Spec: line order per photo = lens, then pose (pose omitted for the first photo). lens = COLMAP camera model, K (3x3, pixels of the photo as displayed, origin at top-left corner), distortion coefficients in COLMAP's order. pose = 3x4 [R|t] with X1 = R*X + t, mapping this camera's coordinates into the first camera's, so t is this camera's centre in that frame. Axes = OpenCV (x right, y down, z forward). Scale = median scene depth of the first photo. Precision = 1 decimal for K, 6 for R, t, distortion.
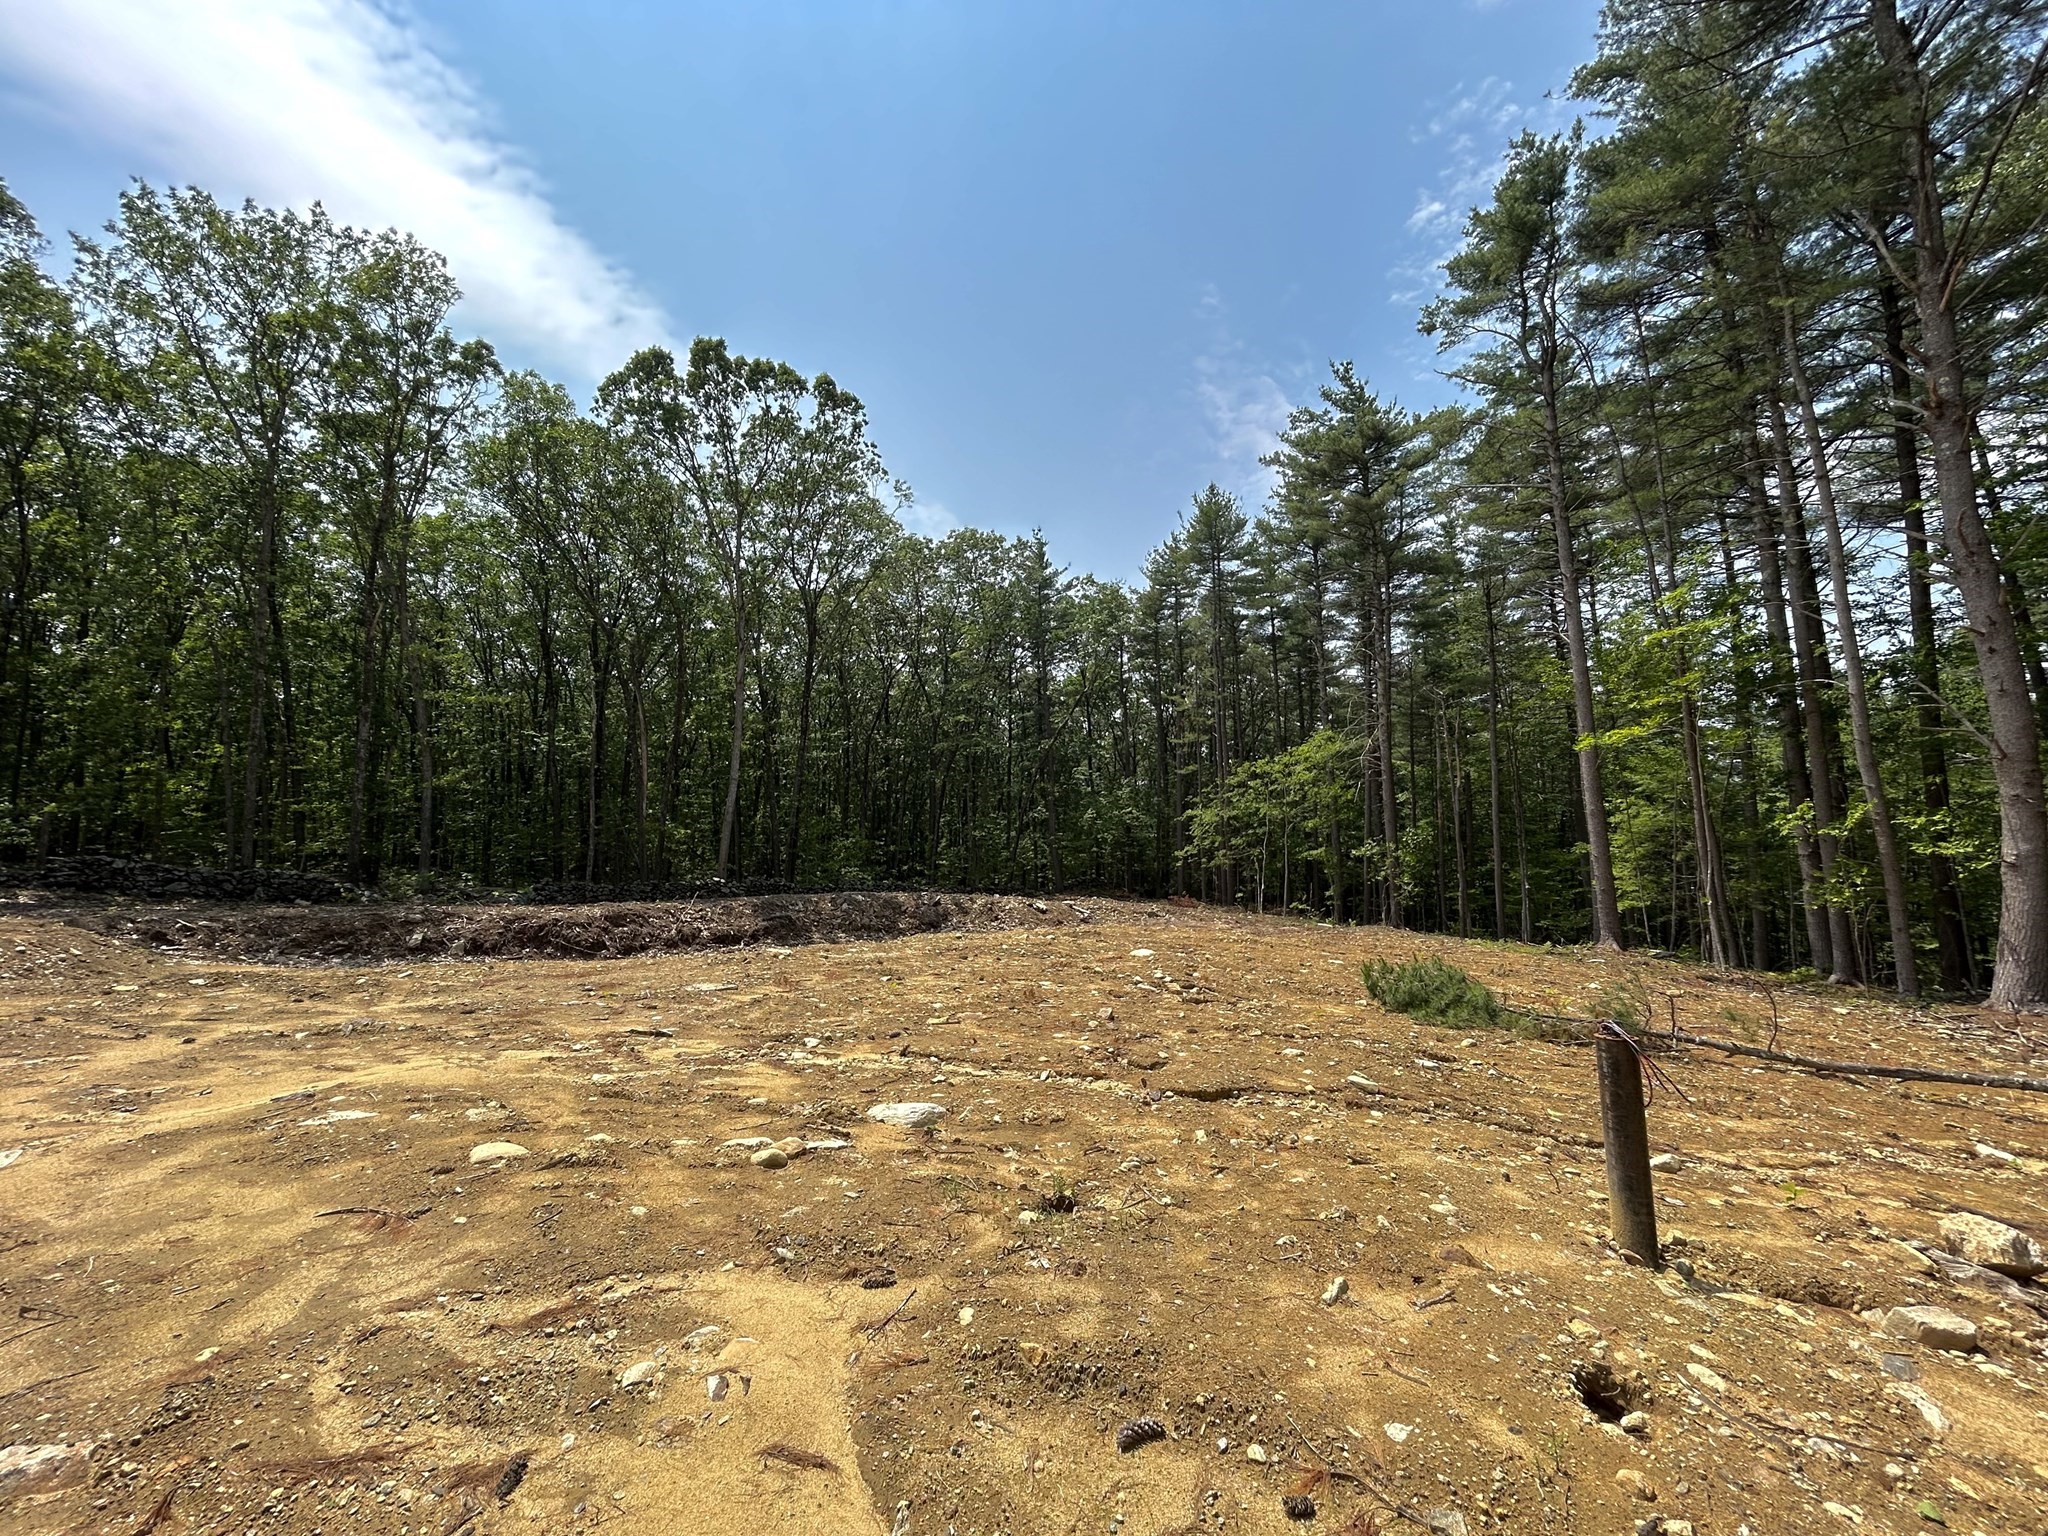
lens RADIAL K [[832.8, 0, 1016.0], [0, 832.8, 768.0], [0, 0, 1]] dist [0.004019, -0.000342]
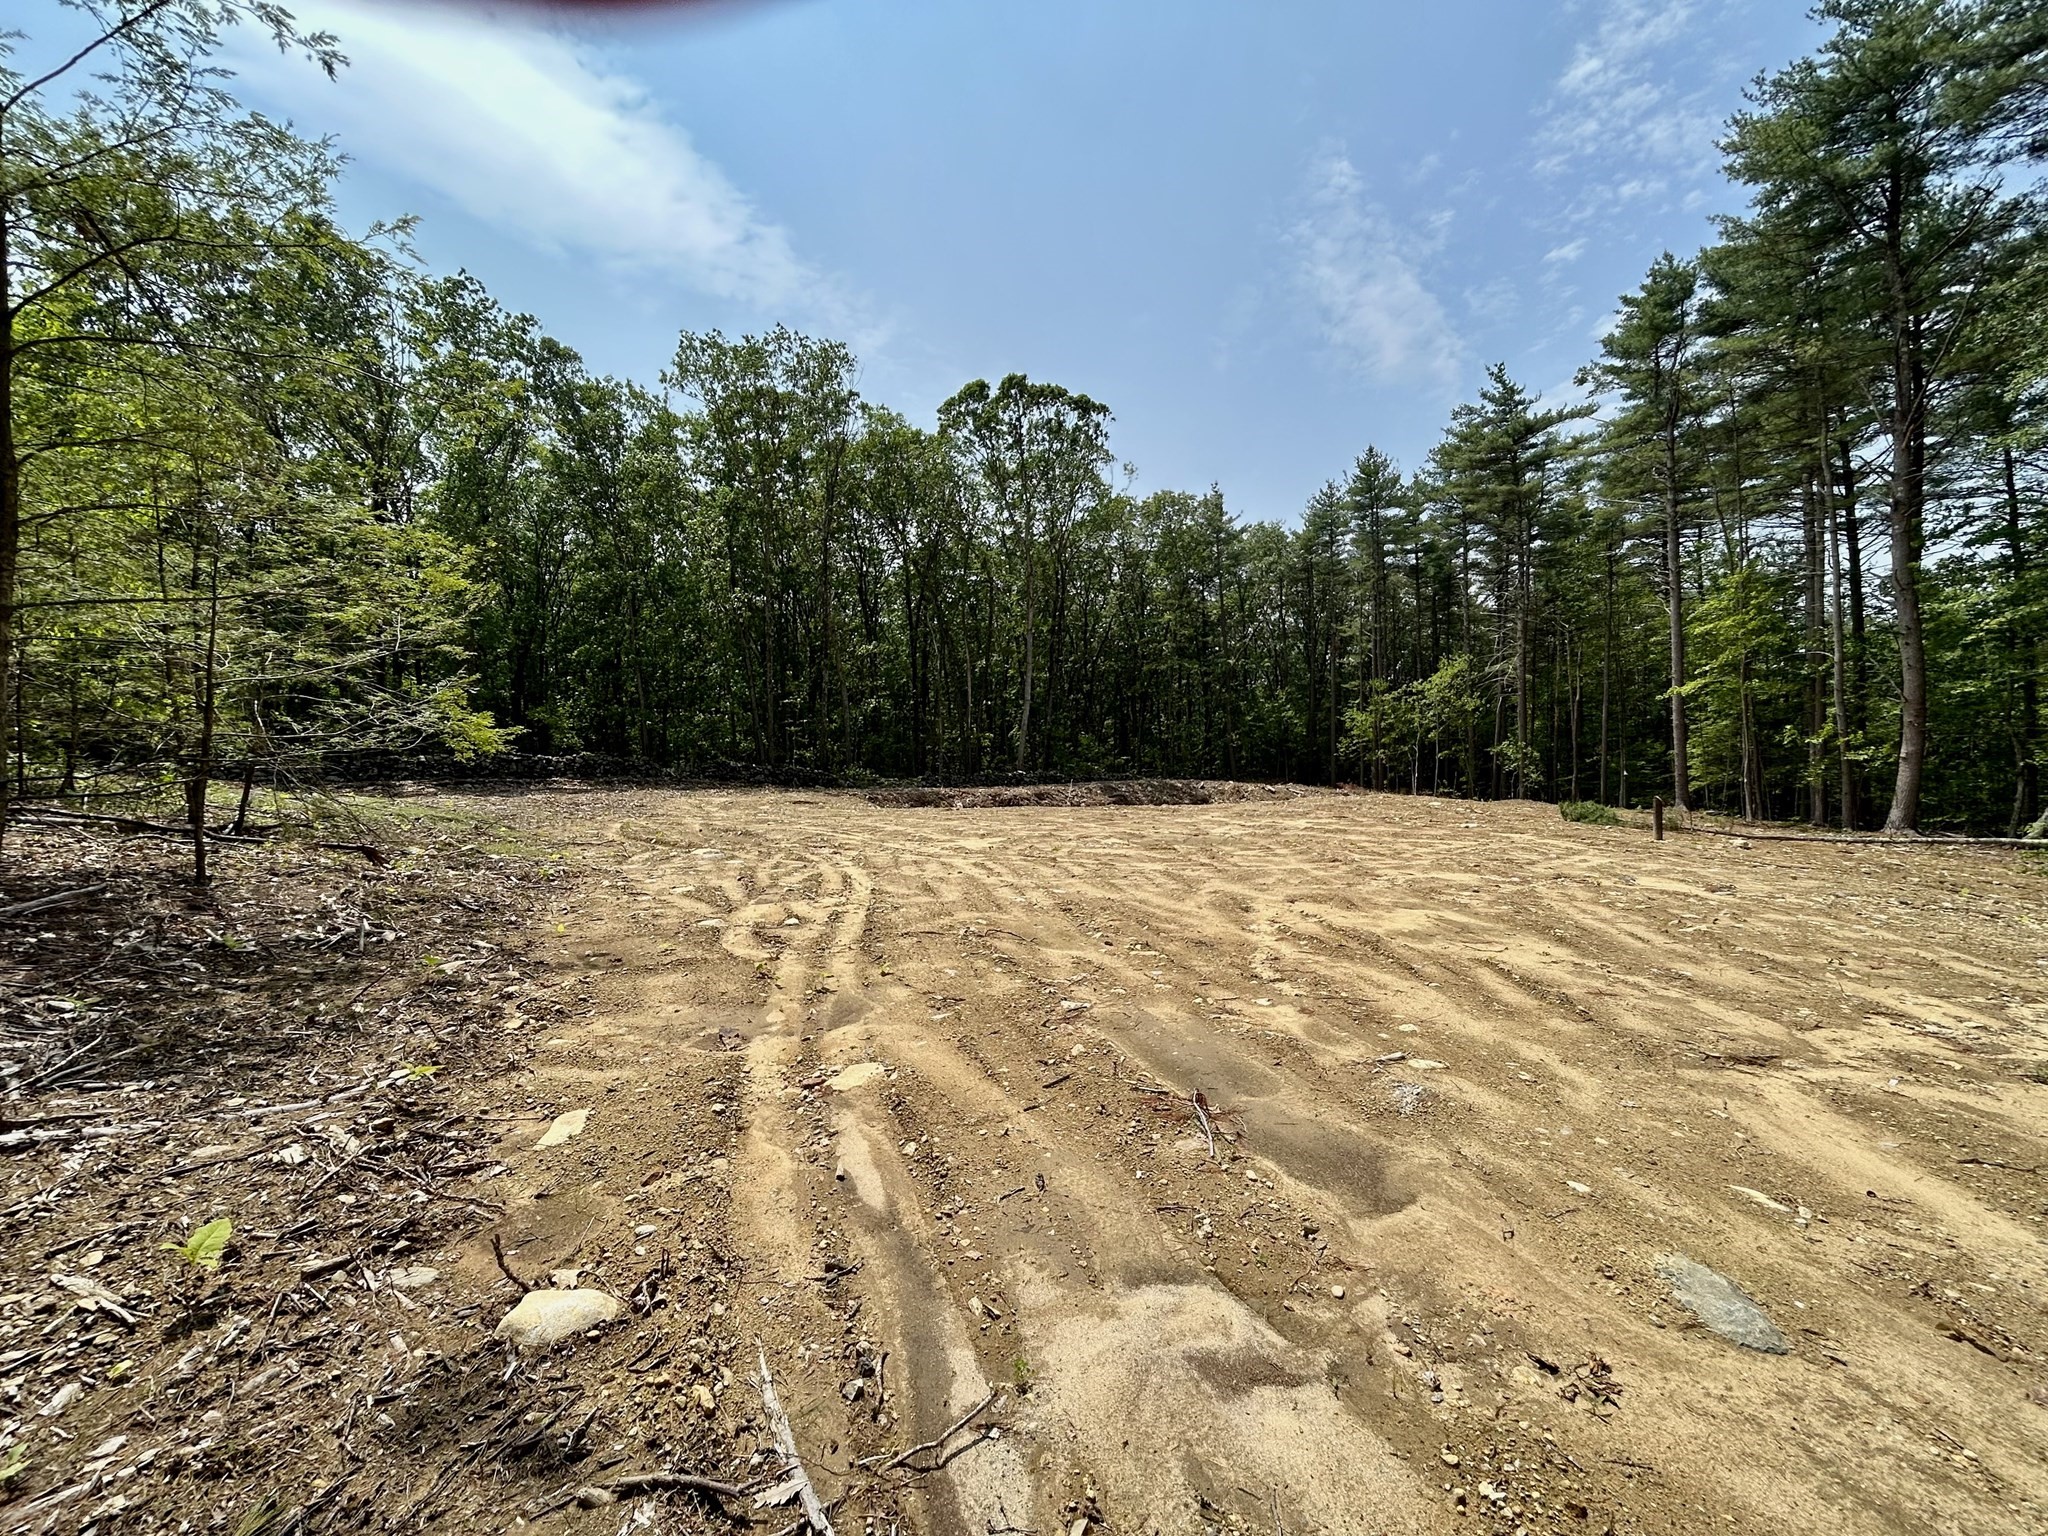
lens RADIAL K [[832.8, 0, 994.3], [0, 832.8, 768.9], [0, 0, 1]] dist [0.004019, -0.000342]
pose [[0.993416, -0.002510, -0.114535, -0.173438], [0.018470, 0.990191, 0.138494, -0.052754], [0.113064, -0.139697, 0.983718, -0.322870]]
